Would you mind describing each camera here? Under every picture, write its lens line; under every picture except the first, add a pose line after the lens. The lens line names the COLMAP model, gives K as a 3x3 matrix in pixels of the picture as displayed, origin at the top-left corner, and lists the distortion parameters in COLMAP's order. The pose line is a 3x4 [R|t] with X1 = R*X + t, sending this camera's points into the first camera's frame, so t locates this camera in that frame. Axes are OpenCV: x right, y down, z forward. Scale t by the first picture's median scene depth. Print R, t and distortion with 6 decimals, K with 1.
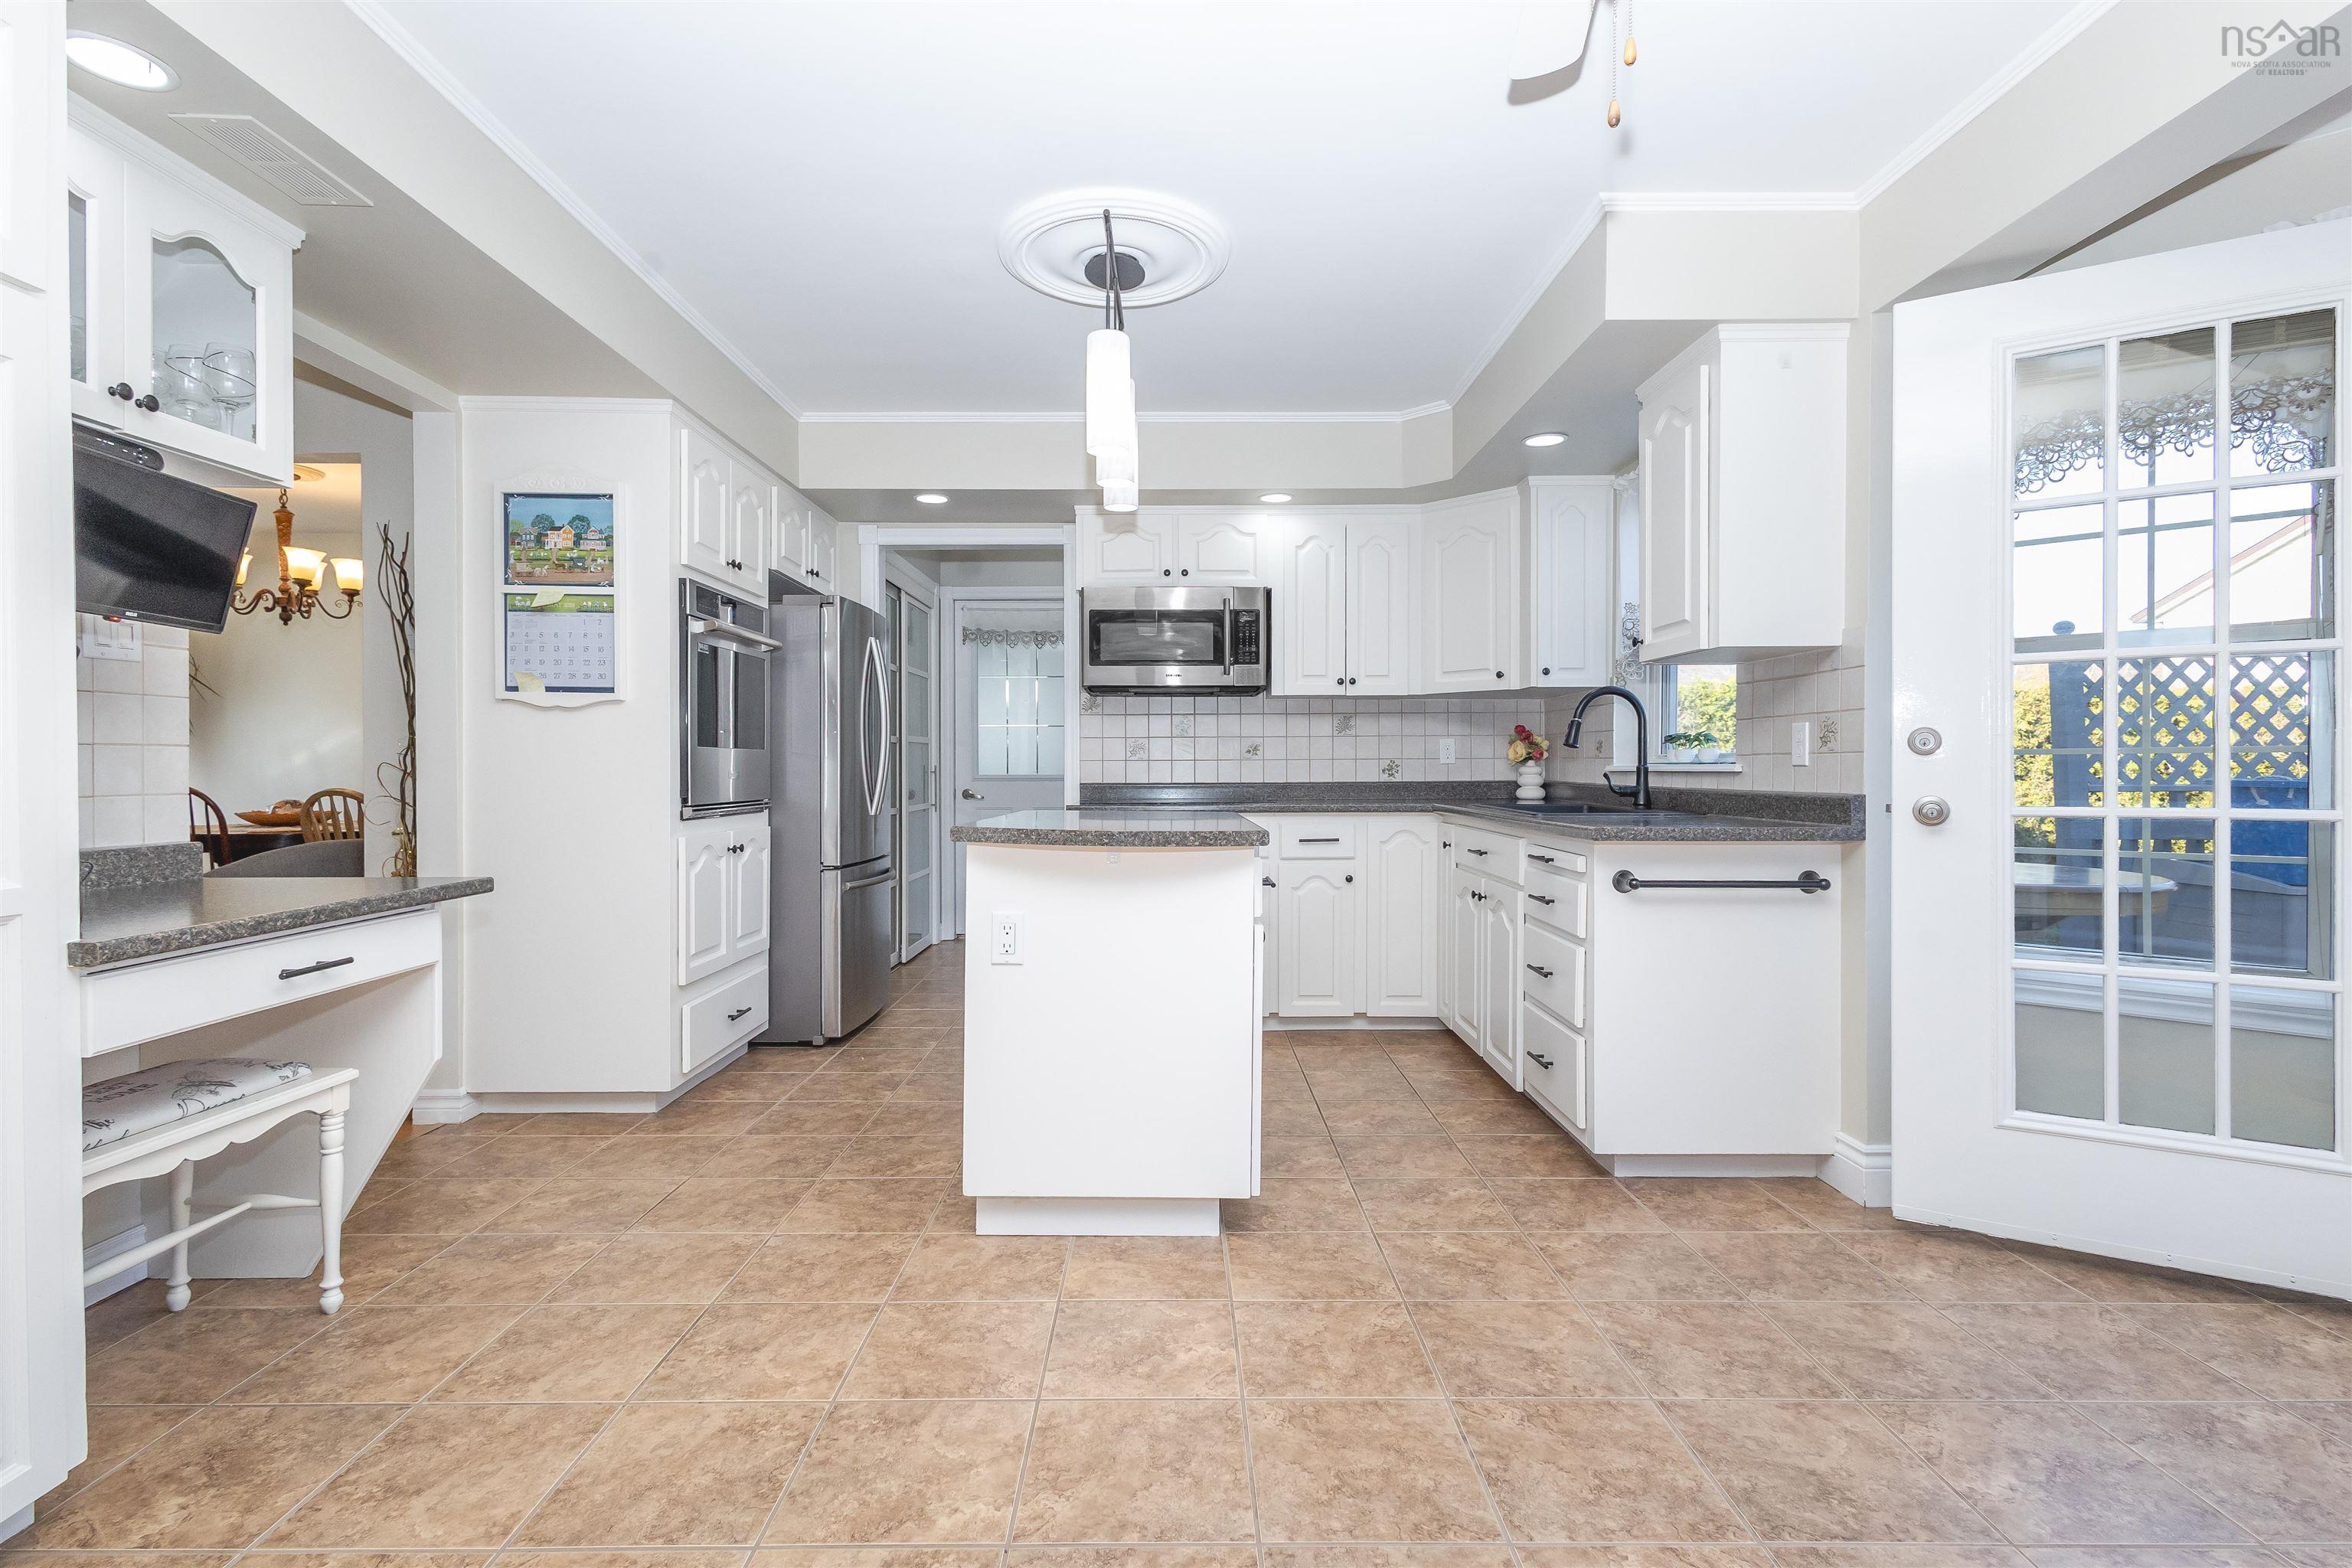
lens RADIAL K [[1111.2, 0, 1170.0], [0, 1111.2, 776.9], [0, 0, 1]] dist [0.016074, -0.005163]
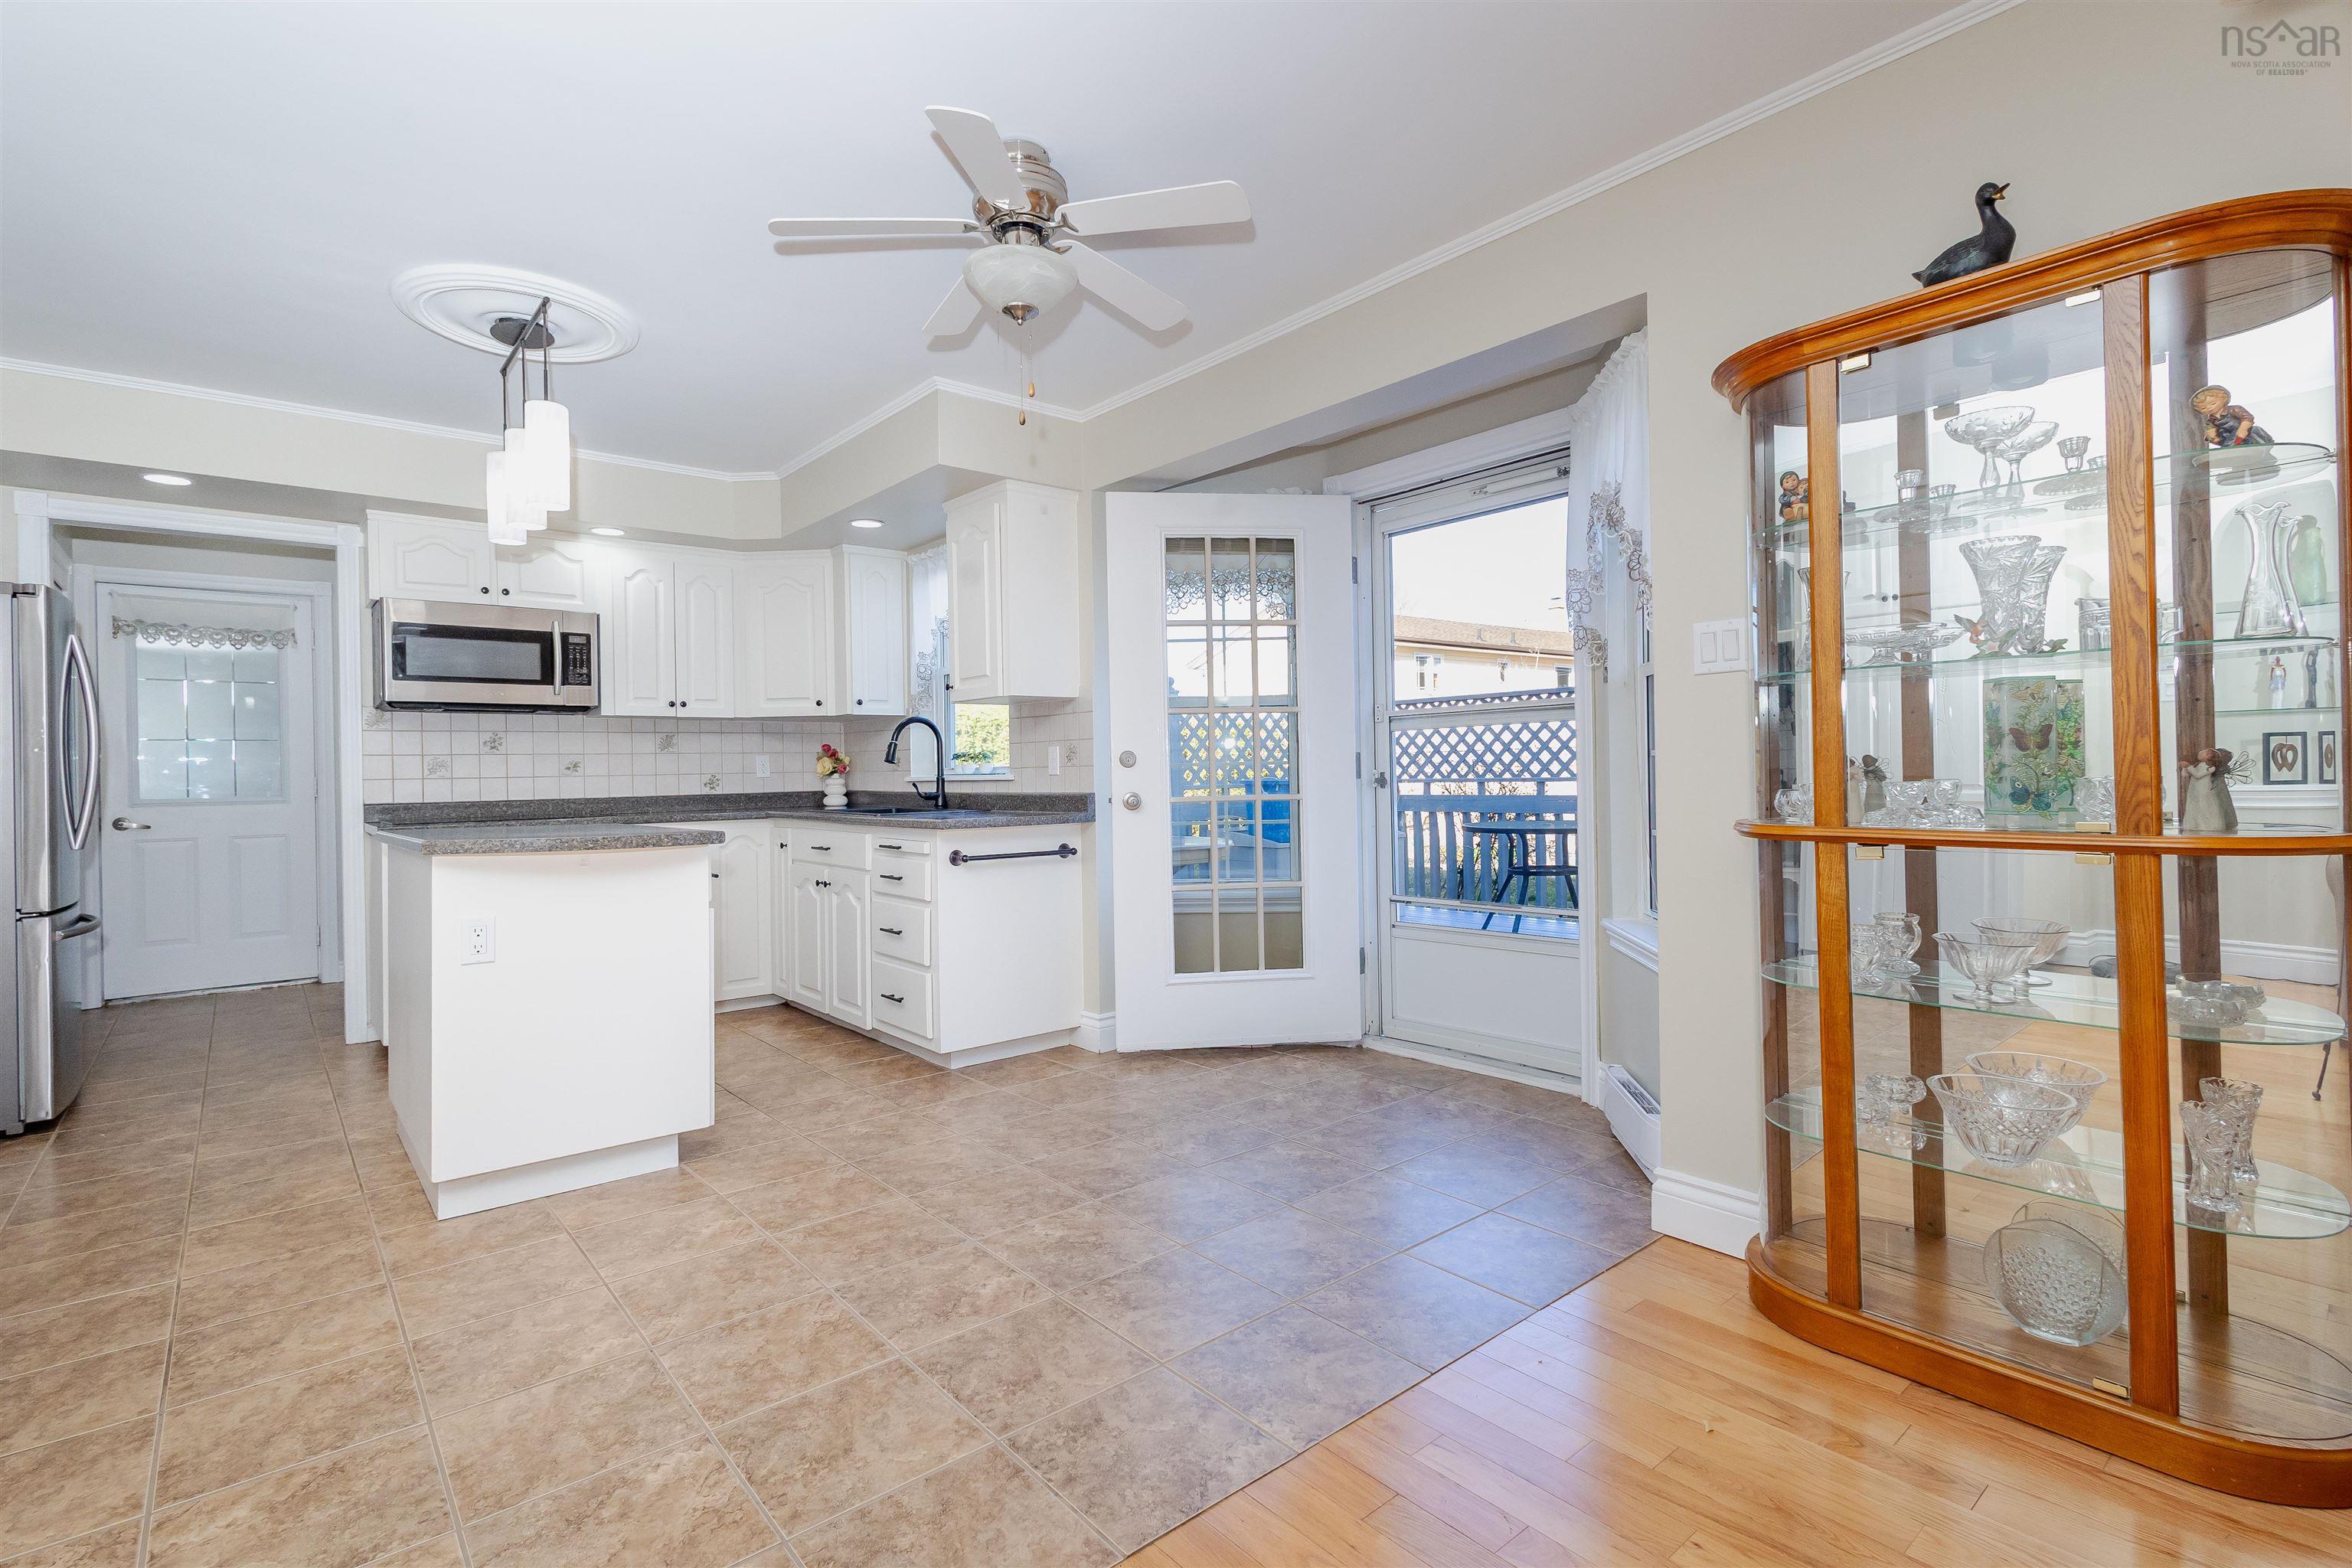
lens RADIAL K [[1111.2, 0, 1170.0], [0, 1111.2, 776.9], [0, 0, 1]] dist [0.016074, -0.005163]
pose [[0.767604, -0.014320, 0.640765, -0.298476], [0.021562, 0.999761, -0.003487, 0.001290], [-0.640562, 0.016493, 0.767729, -0.271922]]
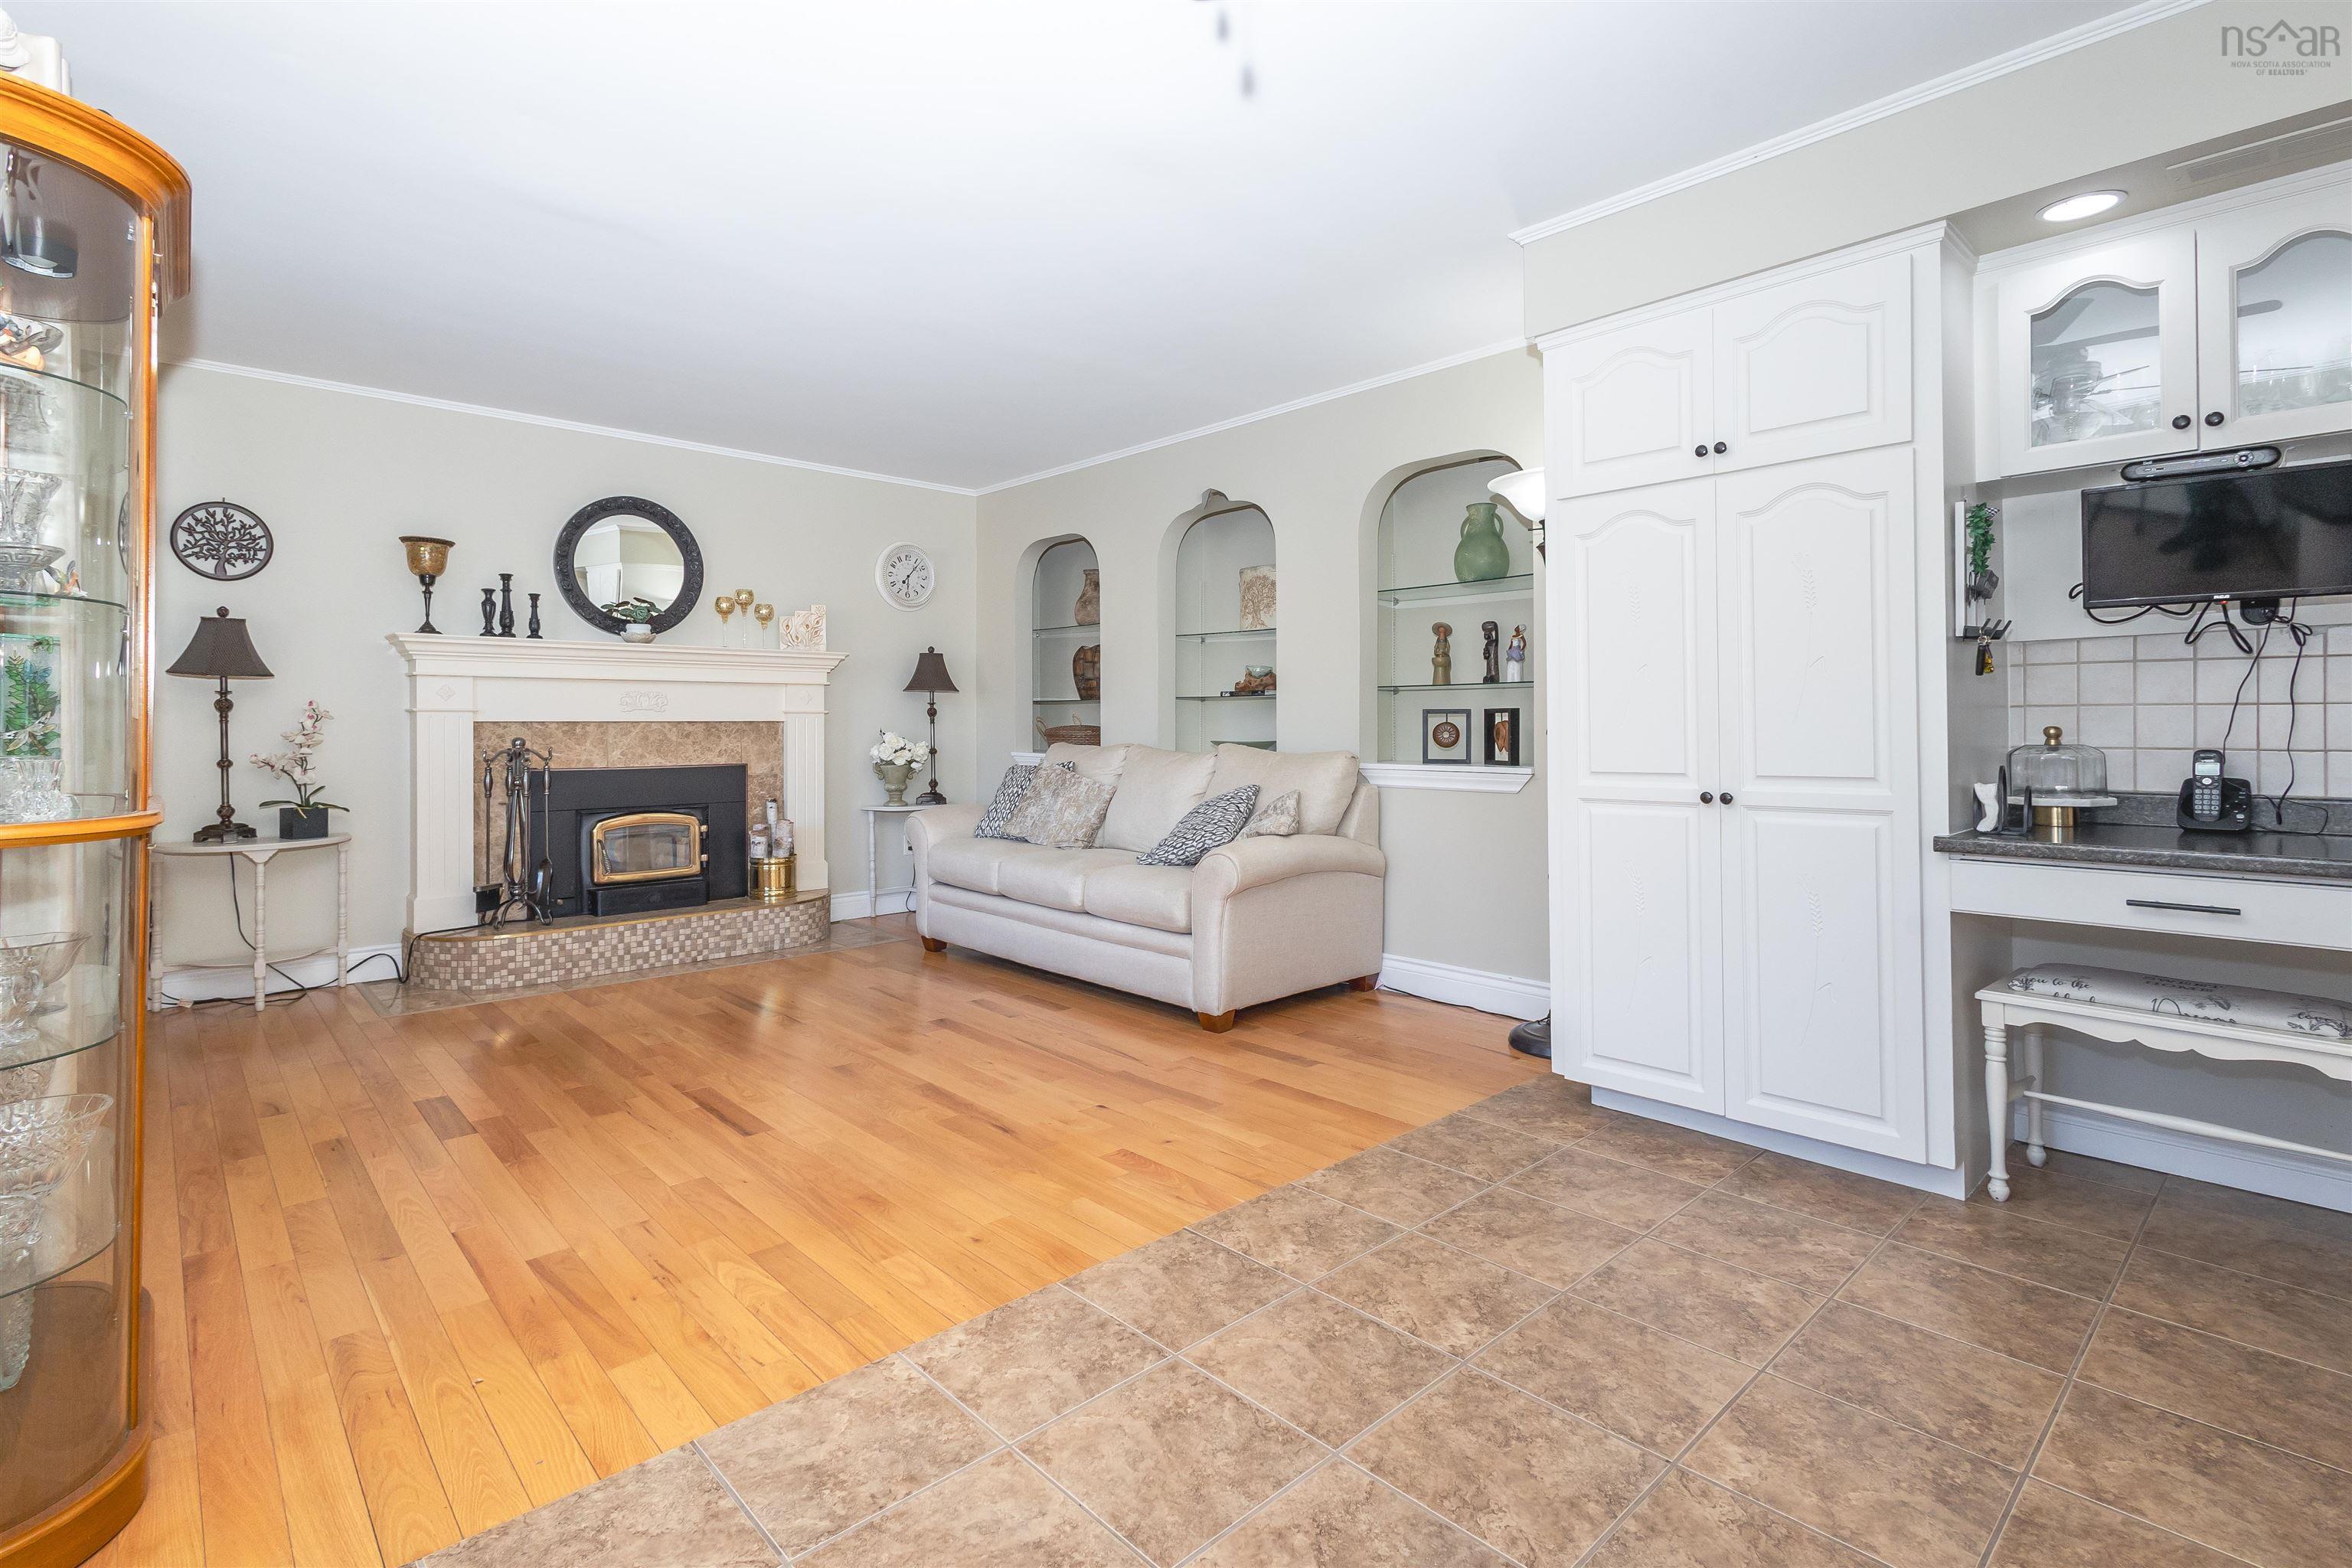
lens RADIAL K [[1111.2, 0, 1170.0], [0, 1111.2, 776.9], [0, 0, 1]] dist [0.016074, -0.005163]
pose [[-0.727481, 0.036101, -0.685178, 0.512919], [-0.002934, 0.998442, 0.055721, -0.011495], [0.686122, 0.042546, -0.726241, 0.801511]]
